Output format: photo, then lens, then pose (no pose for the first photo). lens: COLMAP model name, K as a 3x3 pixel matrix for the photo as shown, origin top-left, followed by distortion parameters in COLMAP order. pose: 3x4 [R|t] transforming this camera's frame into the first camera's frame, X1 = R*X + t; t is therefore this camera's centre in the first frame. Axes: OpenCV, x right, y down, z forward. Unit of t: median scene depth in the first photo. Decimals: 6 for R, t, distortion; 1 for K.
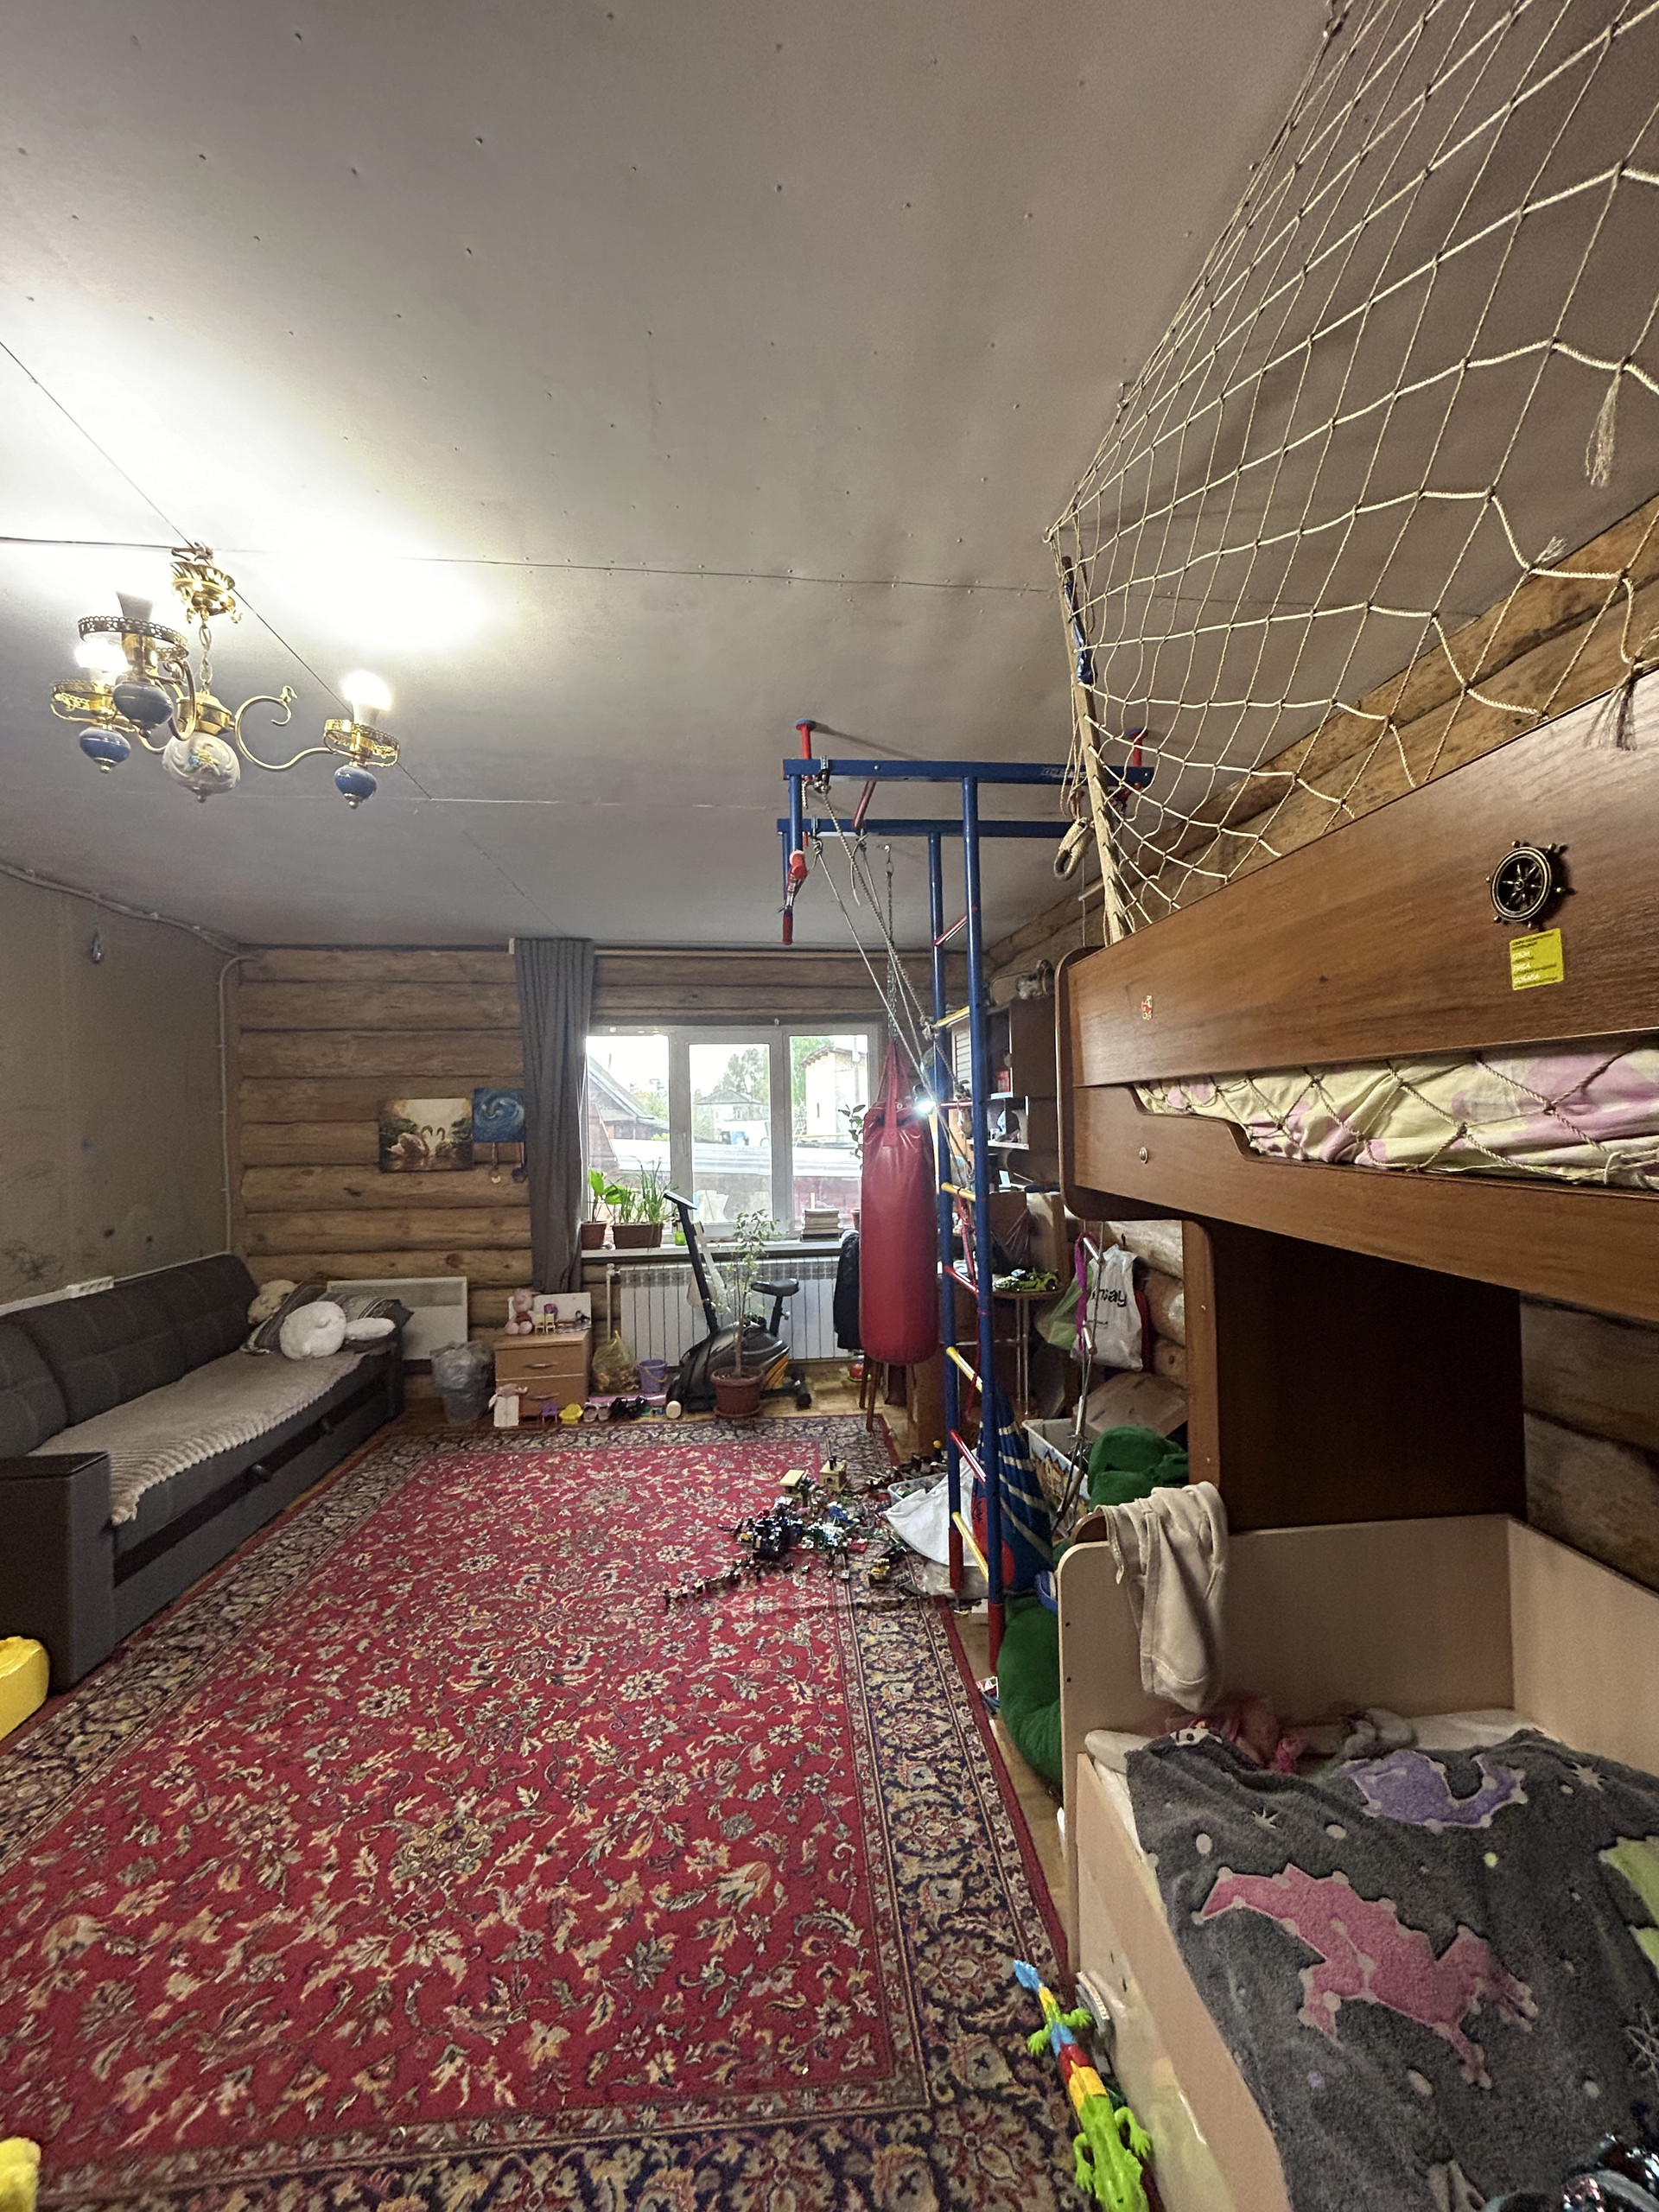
lens RADIAL K [[897.0, 0, 838.7], [0, 897.0, 1119.3], [0, 0, 1]] dist [-0.000273, 0.000954]
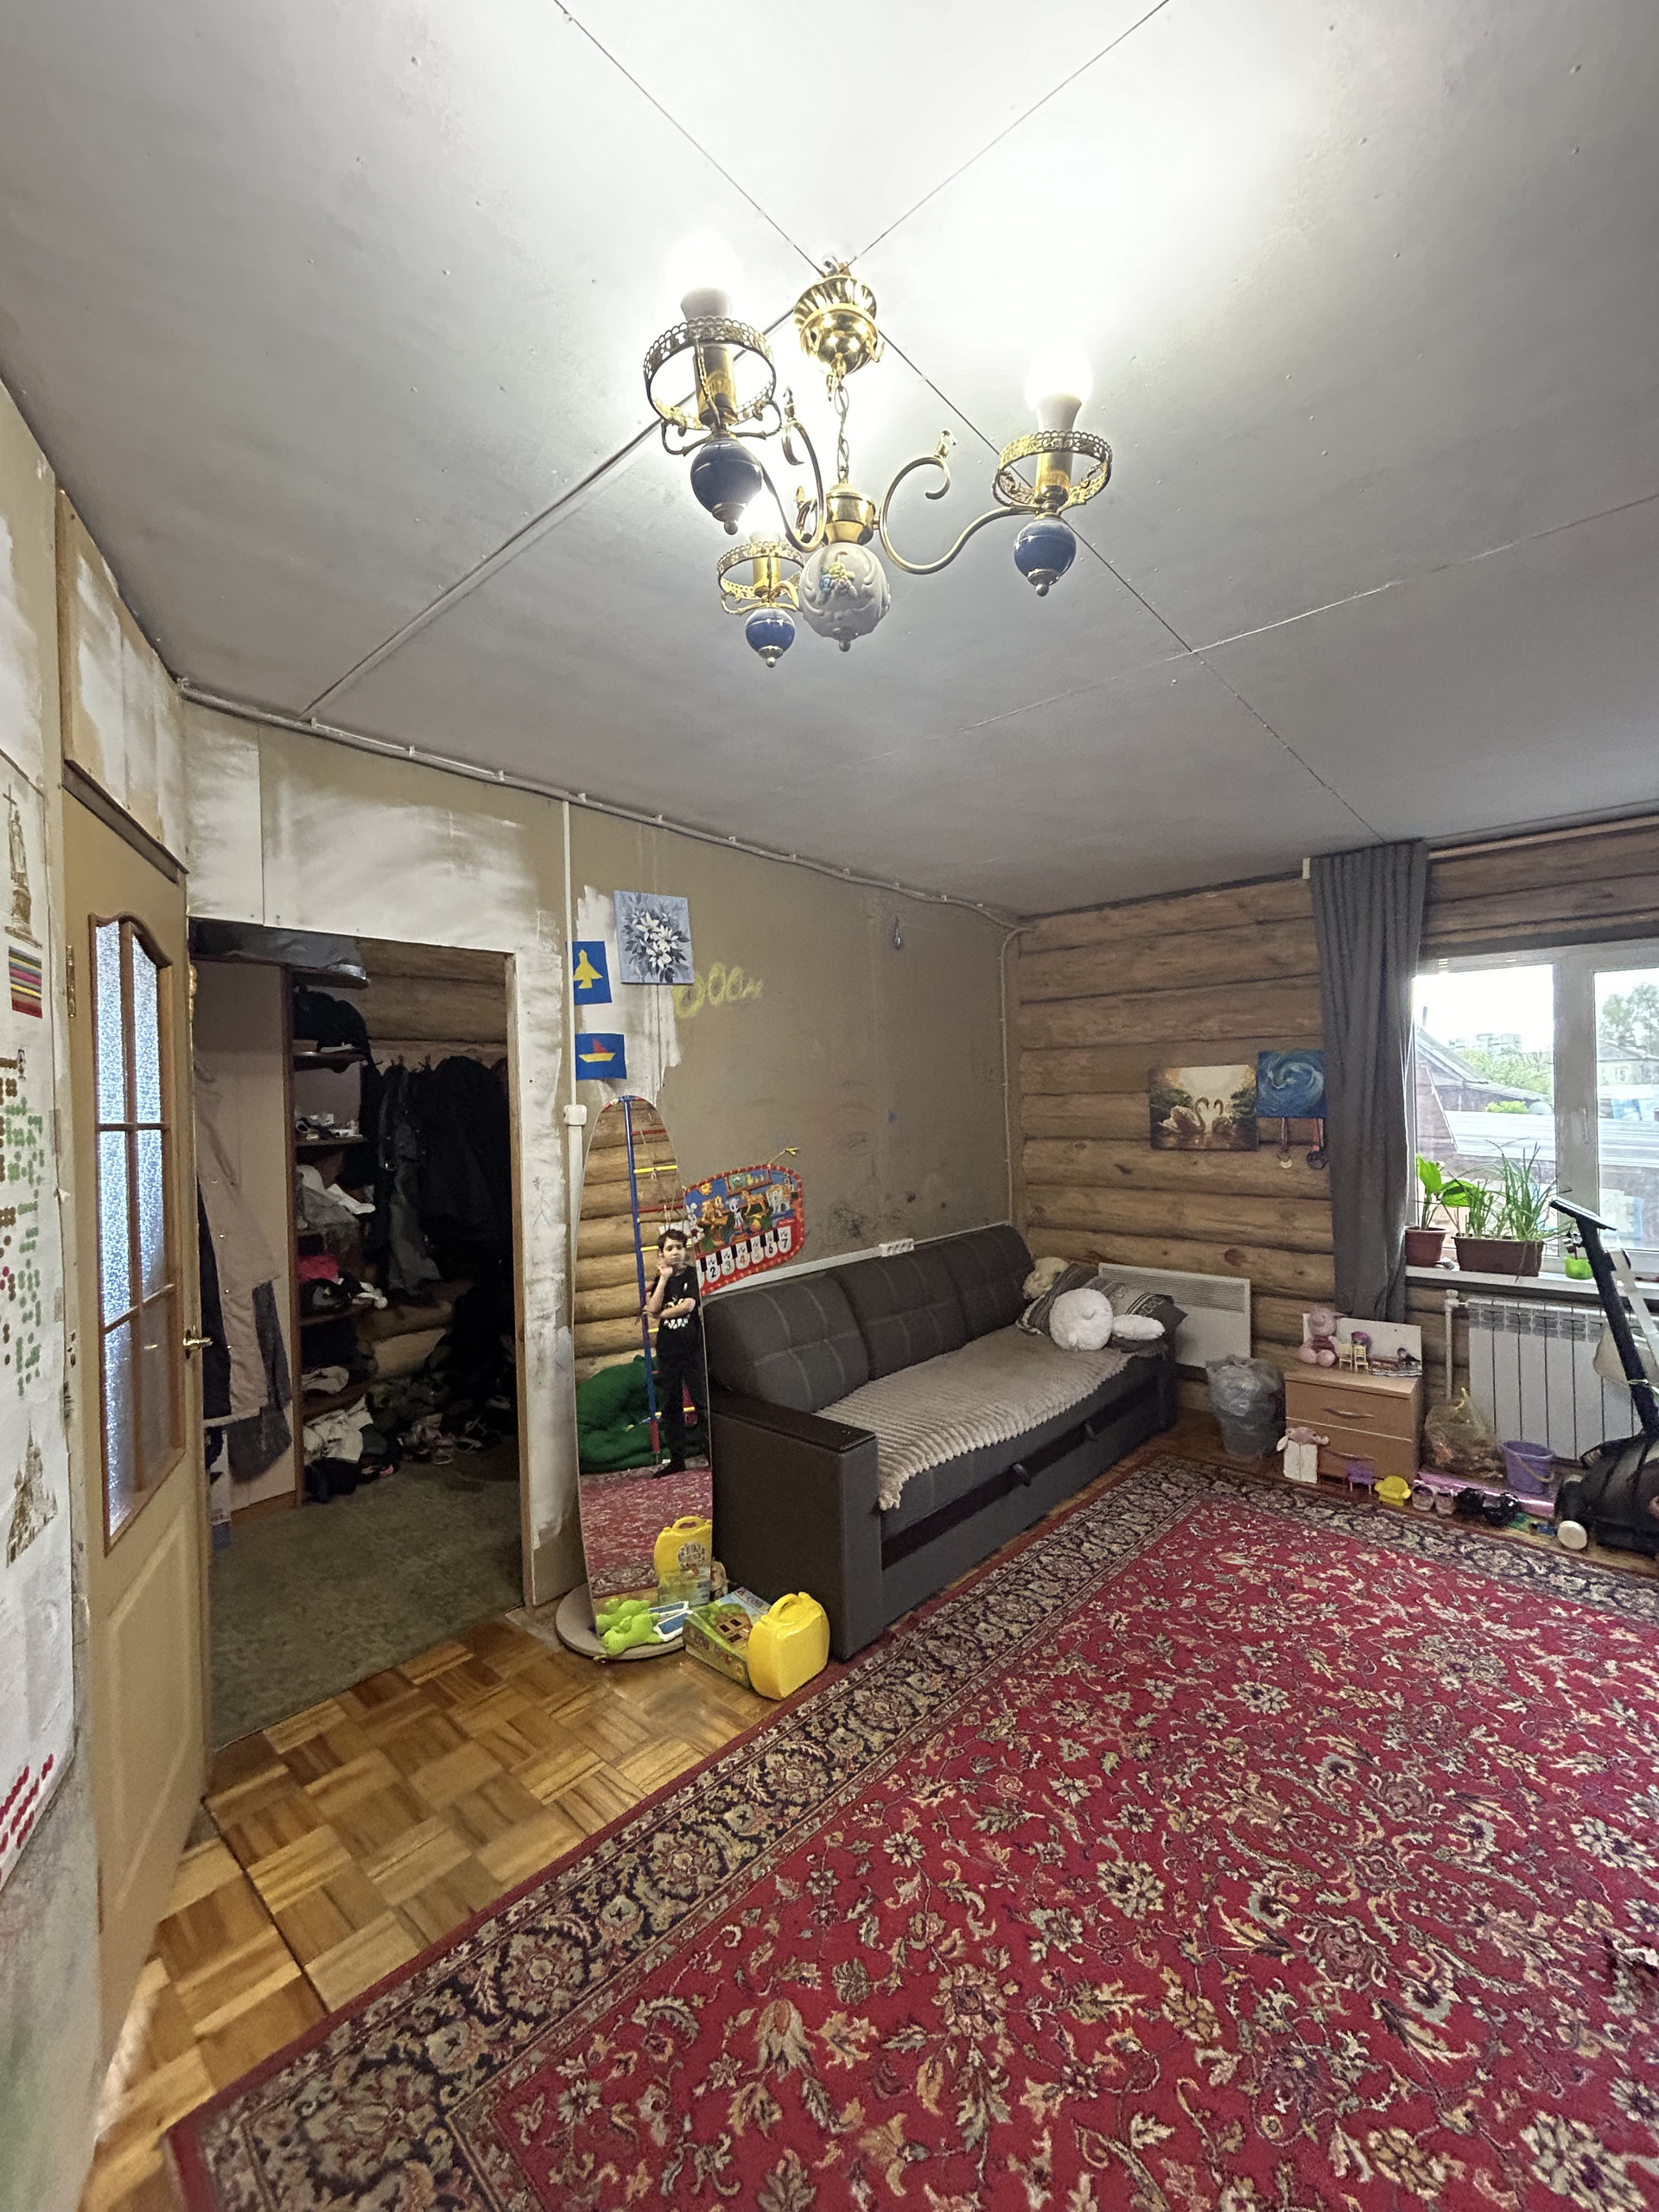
lens RADIAL K [[897.0, 0, 836.8], [0, 897.0, 1104.1], [0, 0, 1]] dist [-0.000273, 0.000954]
pose [[0.676015, 0.005545, -0.736867, -0.082503], [0.009481, 0.999823, 0.016223, -0.005085], [0.736827, -0.017953, 0.675843, 0.214687]]
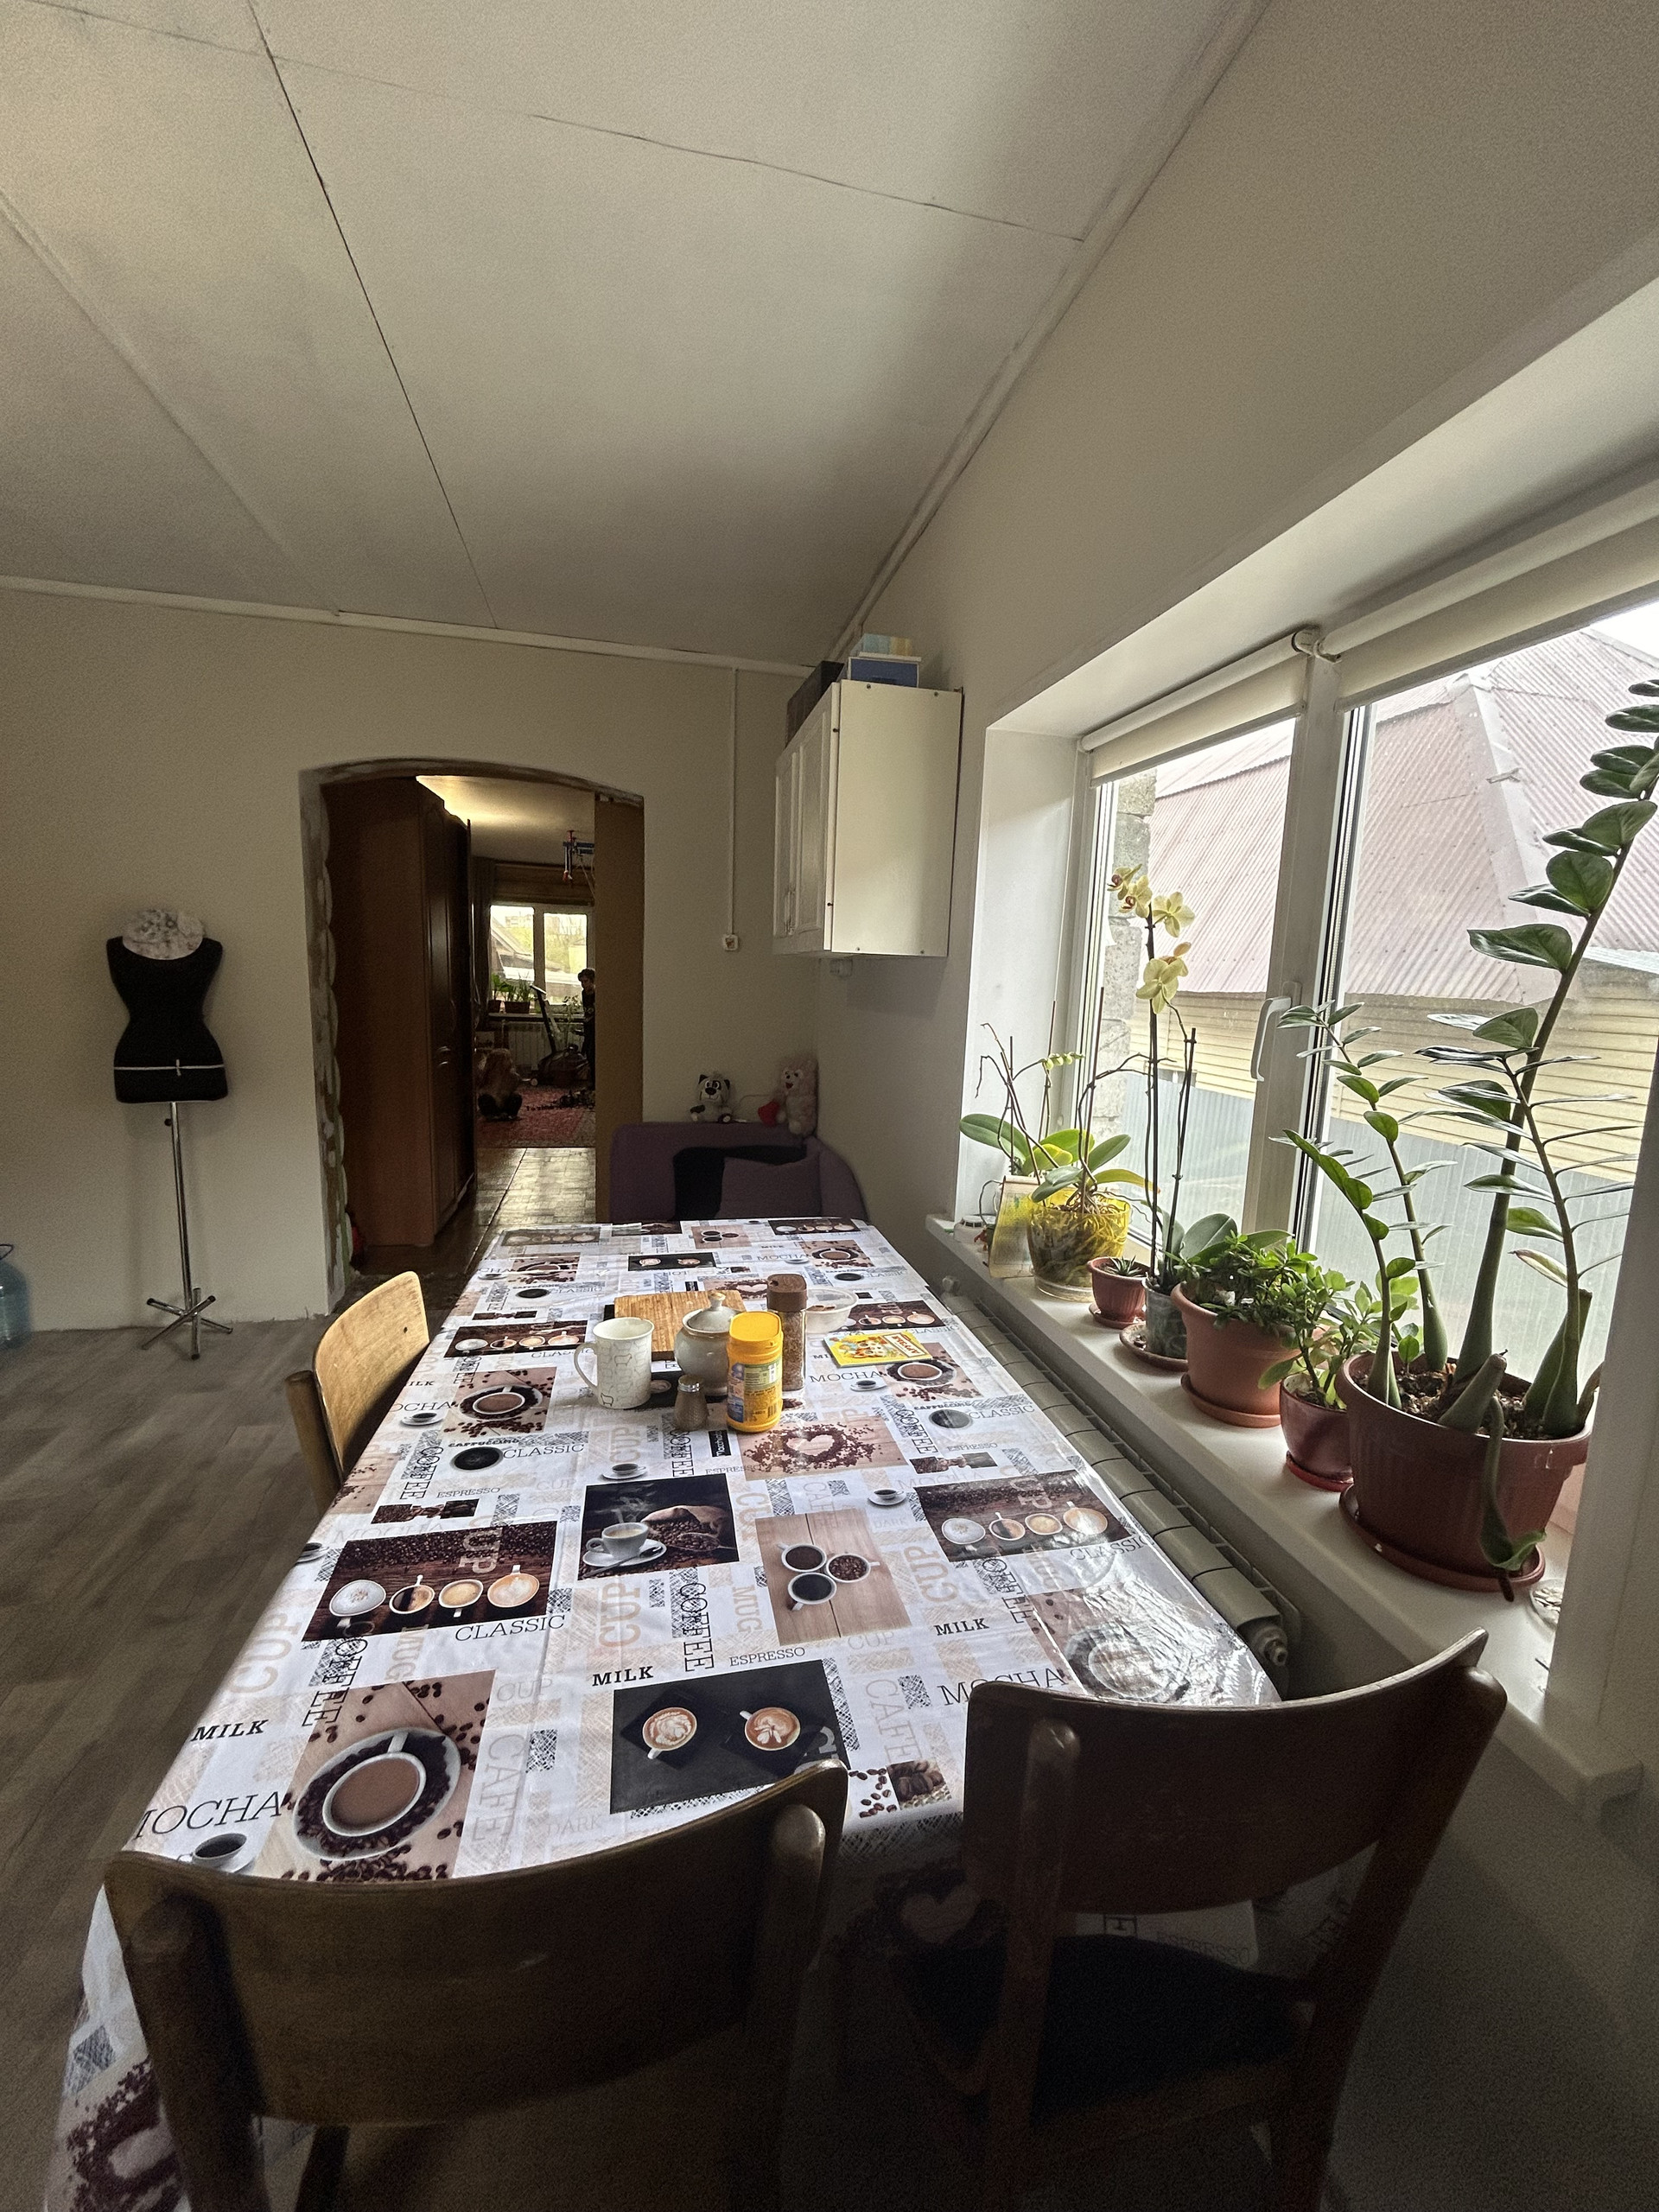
lens RADIAL K [[897.0, 0, 833.0], [0, 897.0, 1105.5], [0, 0, 1]] dist [-0.000273, 0.000954]
pose [[0.991088, 0.032787, 0.129113, 0.333289], [-0.052428, 0.987019, 0.151806, 0.000716], [-0.122460, -0.157222, 0.979941, -1.617404]]
